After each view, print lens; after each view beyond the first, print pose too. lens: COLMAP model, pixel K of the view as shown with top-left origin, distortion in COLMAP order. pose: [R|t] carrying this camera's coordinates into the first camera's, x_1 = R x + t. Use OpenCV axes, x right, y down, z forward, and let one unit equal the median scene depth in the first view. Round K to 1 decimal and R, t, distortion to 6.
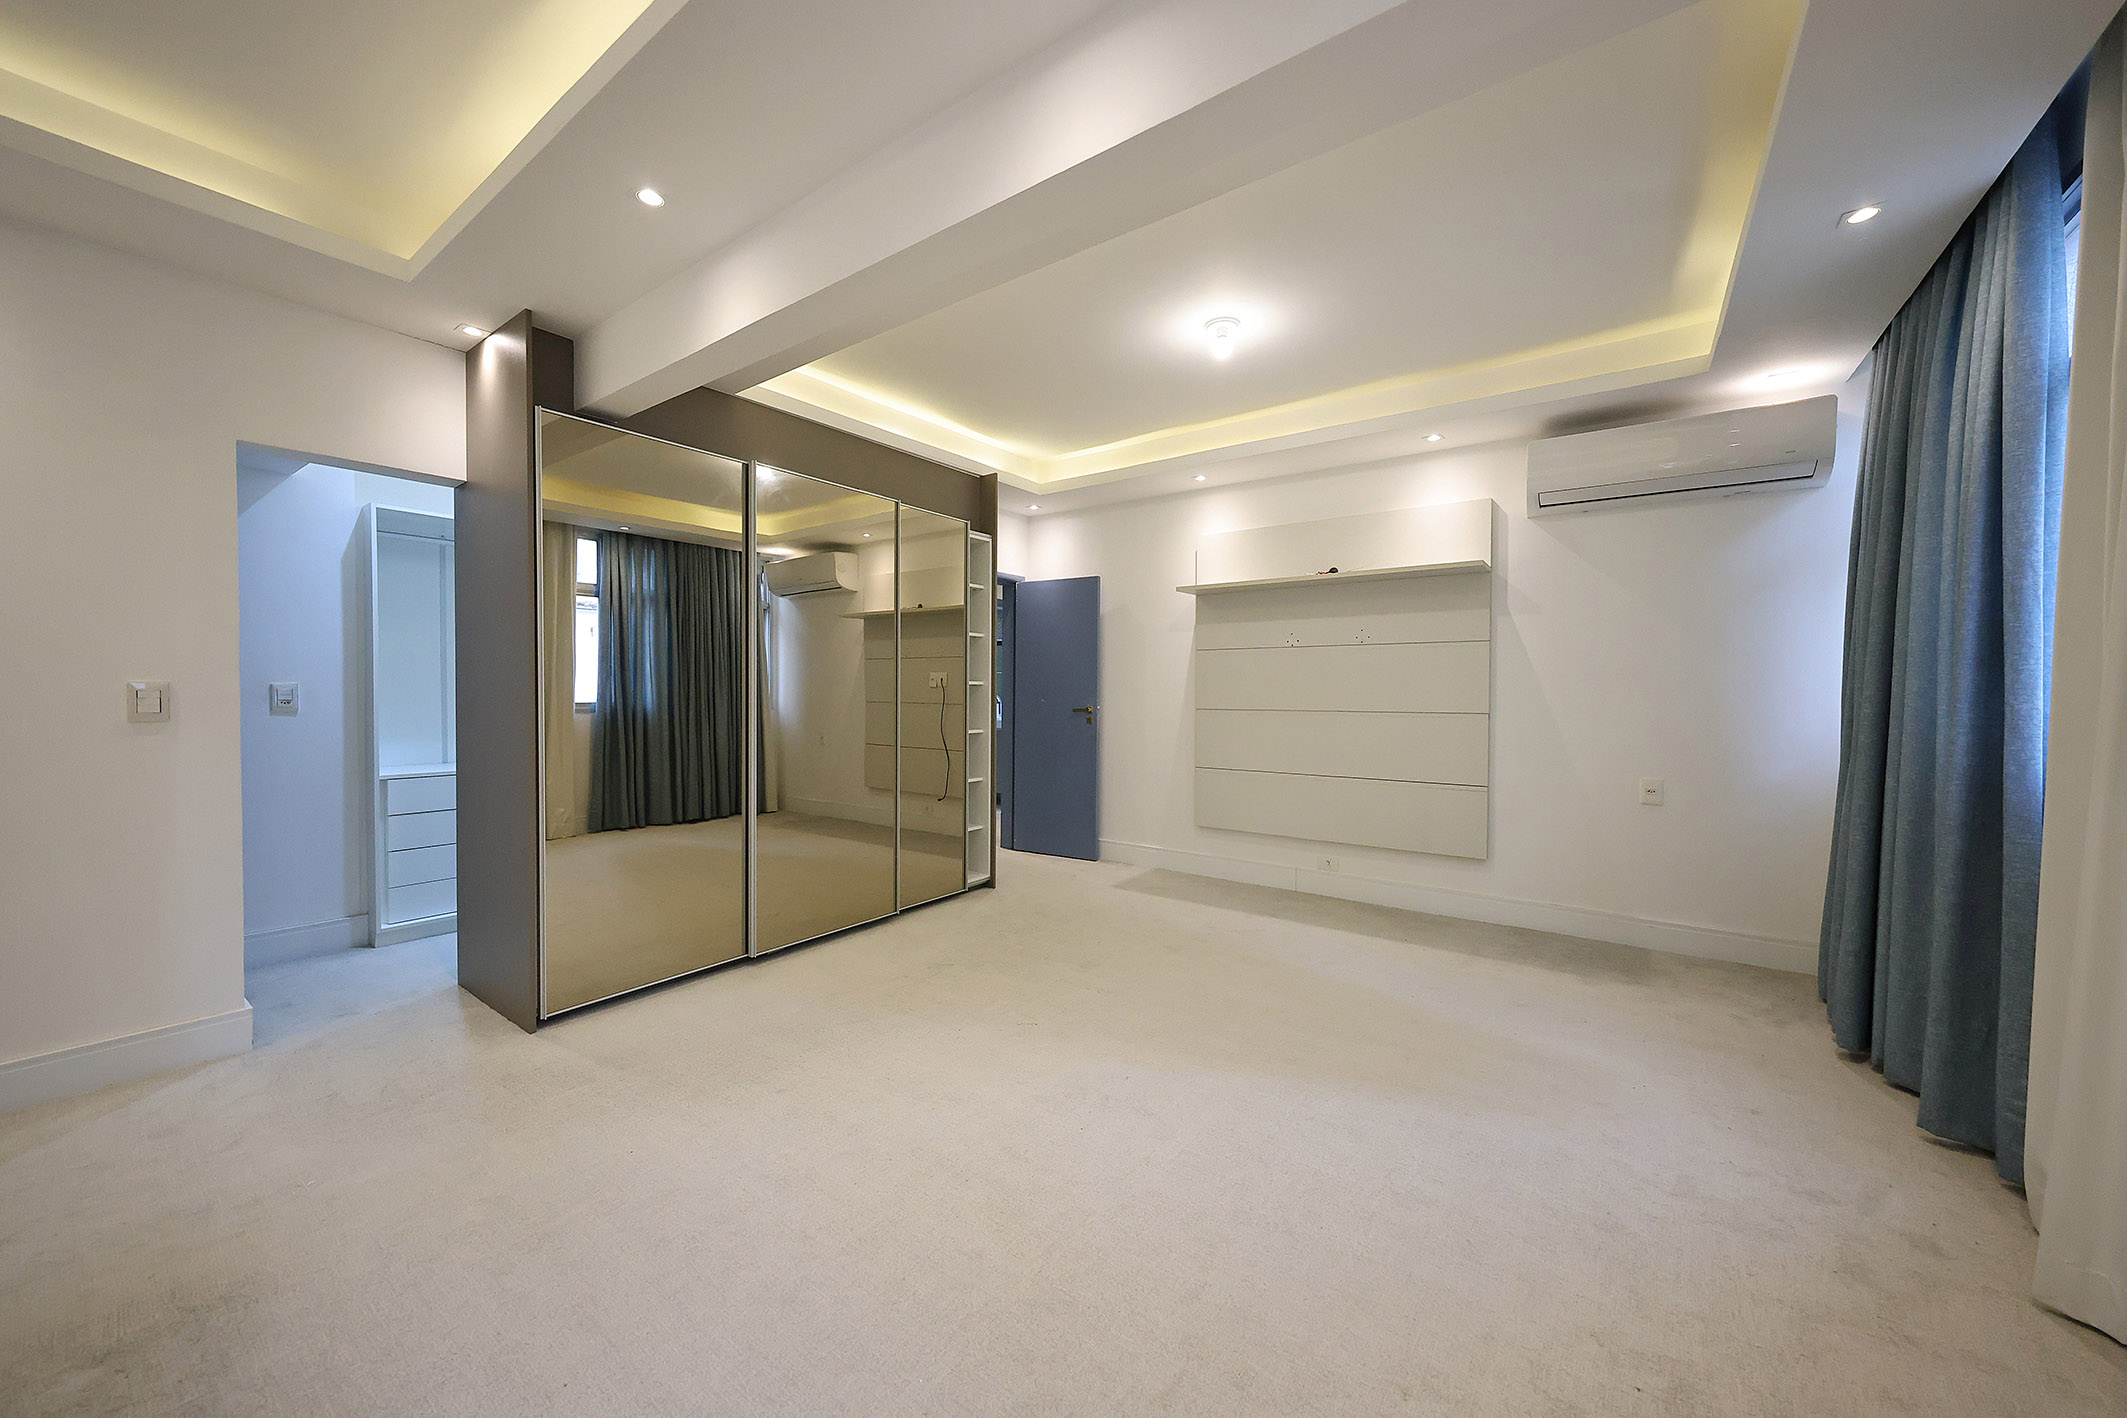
lens RADIAL K [[759.1, 0, 1062.3], [0, 759.1, 704.3], [0, 0, 1]] dist [-0.000151, -0.000108]
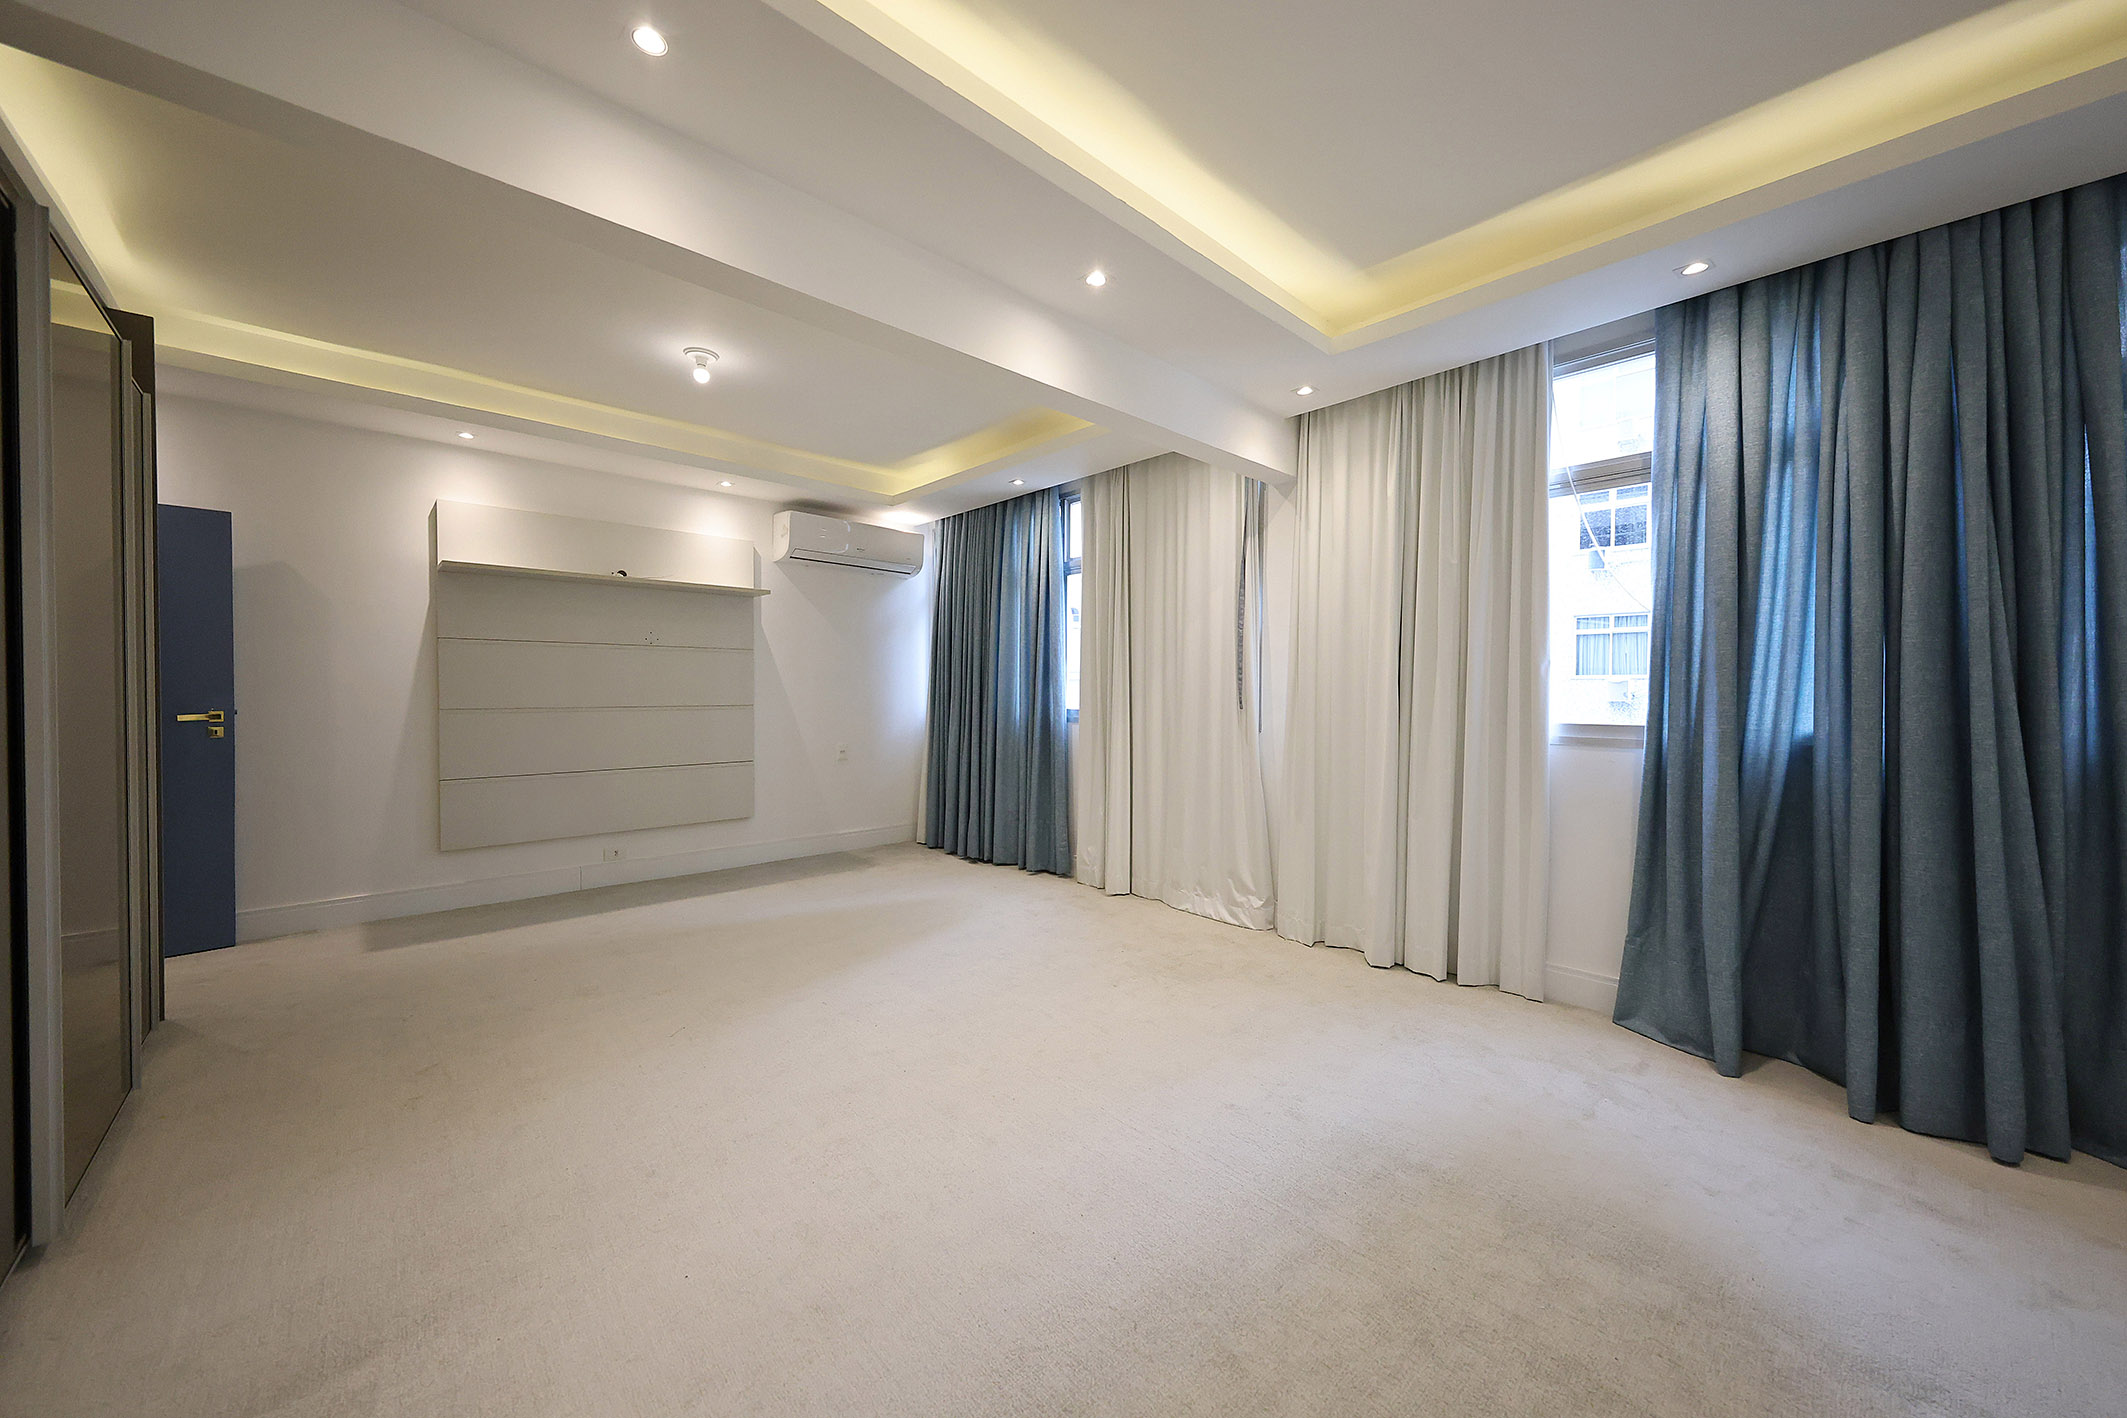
lens RADIAL K [[759.1, 0, 1062.3], [0, 759.1, 704.3], [0, 0, 1]] dist [-0.000151, -0.000108]
pose [[0.182627, -0.017823, 0.983021, -0.645342], [0.015817, 0.999760, 0.015188, -0.001172], [-0.983055, 0.012775, 0.182865, 0.240040]]
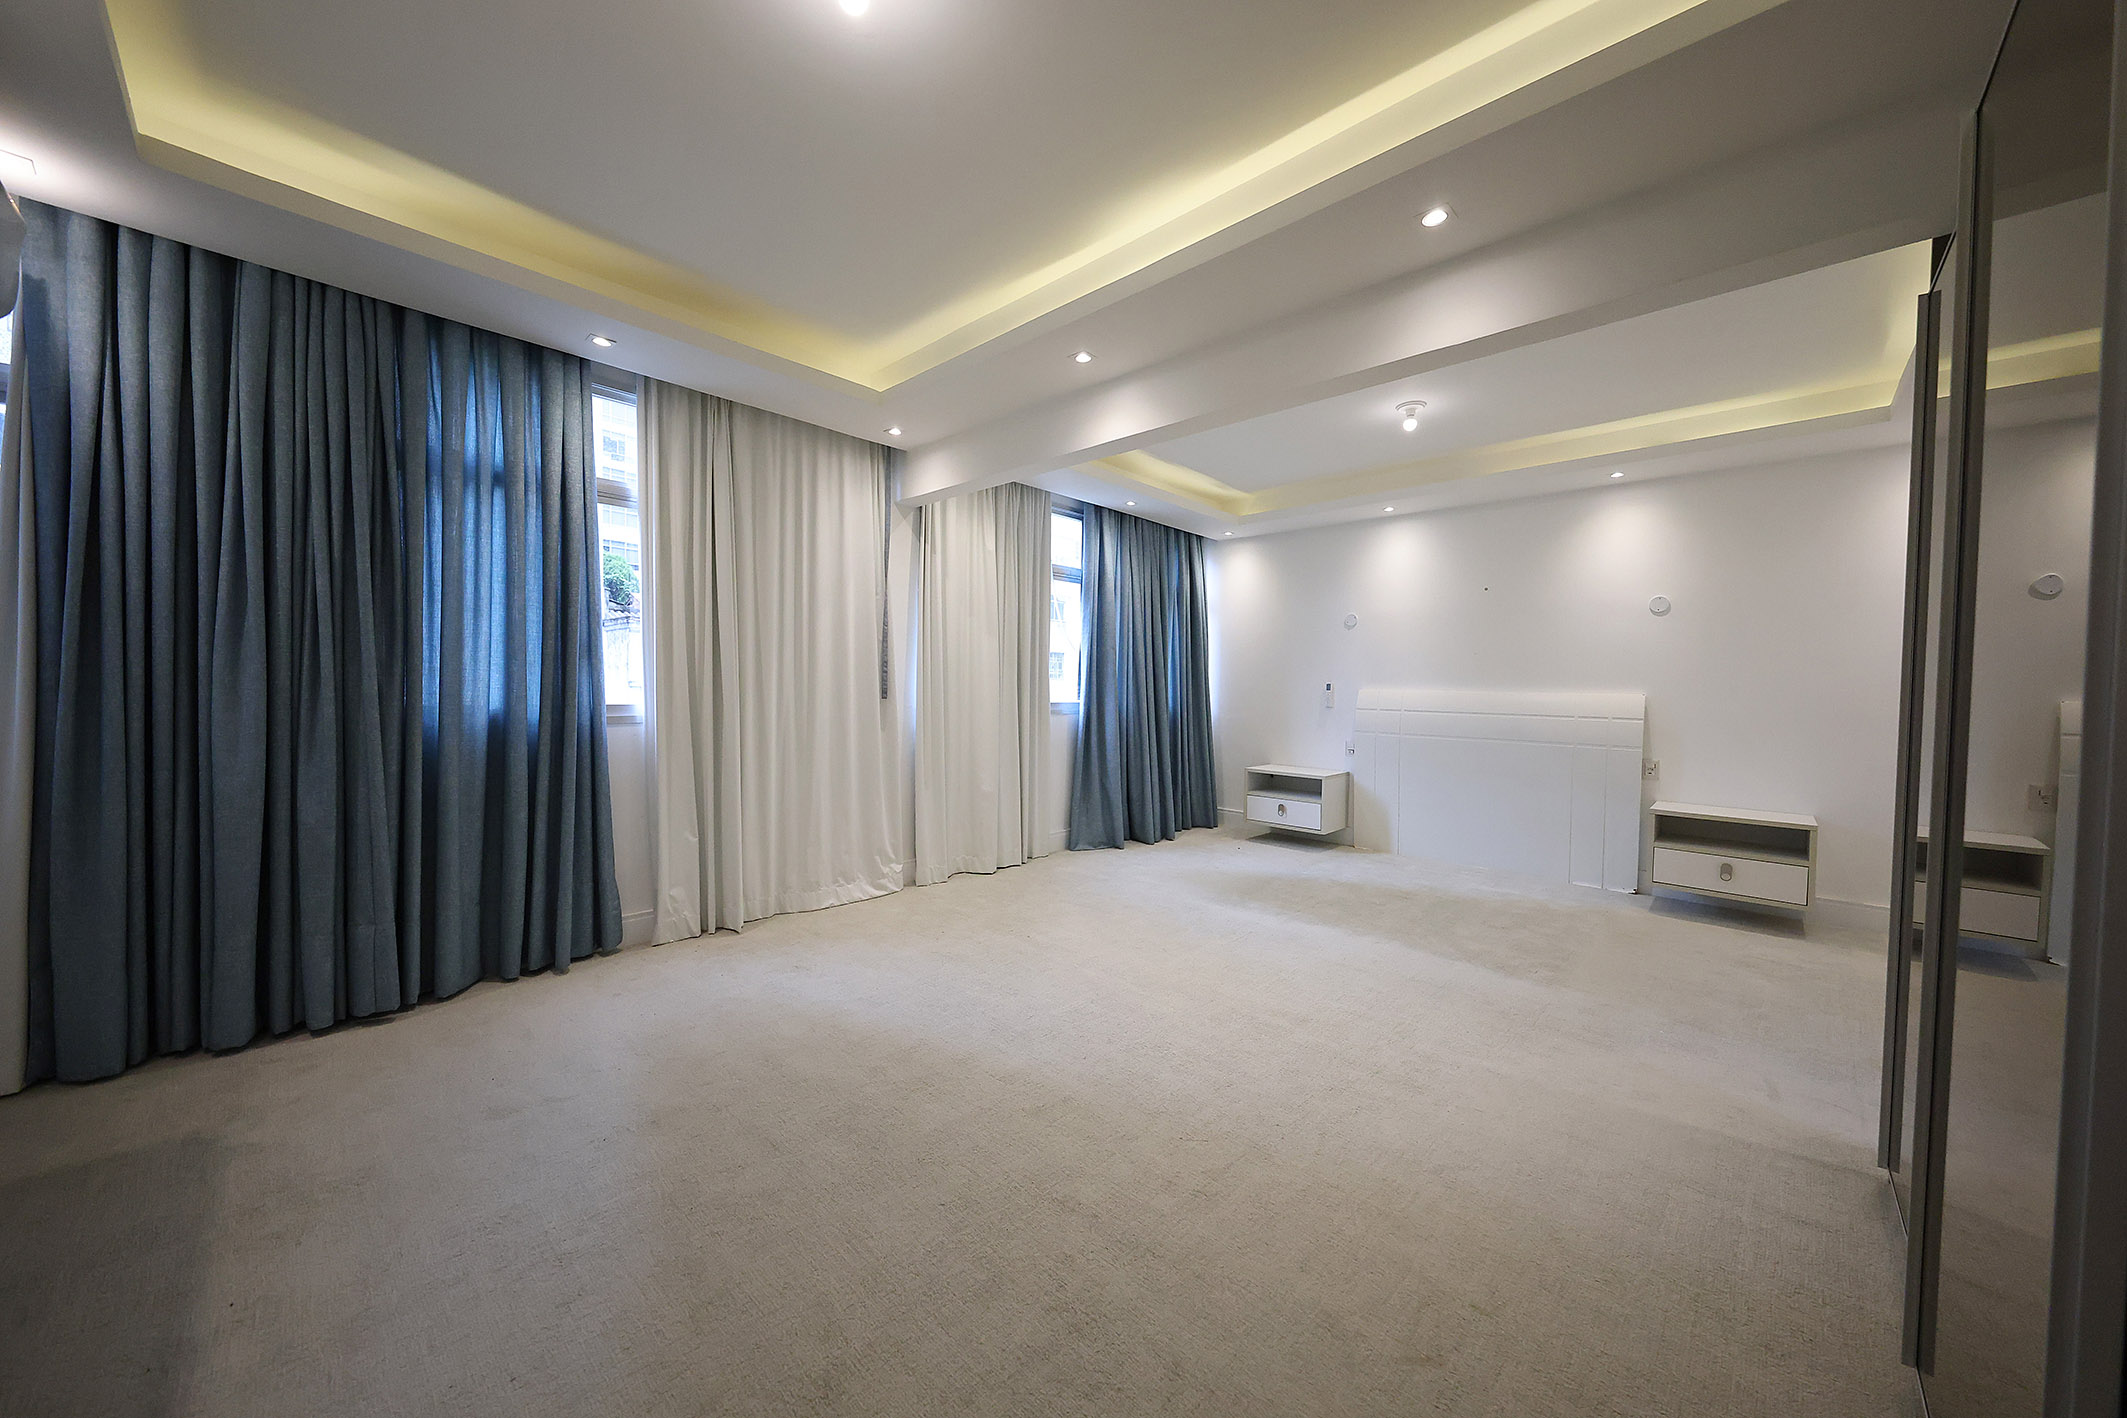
lens RADIAL K [[732.2, 0, 1062.5], [0, 732.2, 701.7], [0, 0, 1]] dist [0.000108, -0.000012]
pose [[-0.992189, -0.022911, 0.122619, -0.003660], [-0.017855, 0.998951, 0.042175, -0.021481], [-0.123456, 0.039656, -0.991557, 1.216190]]
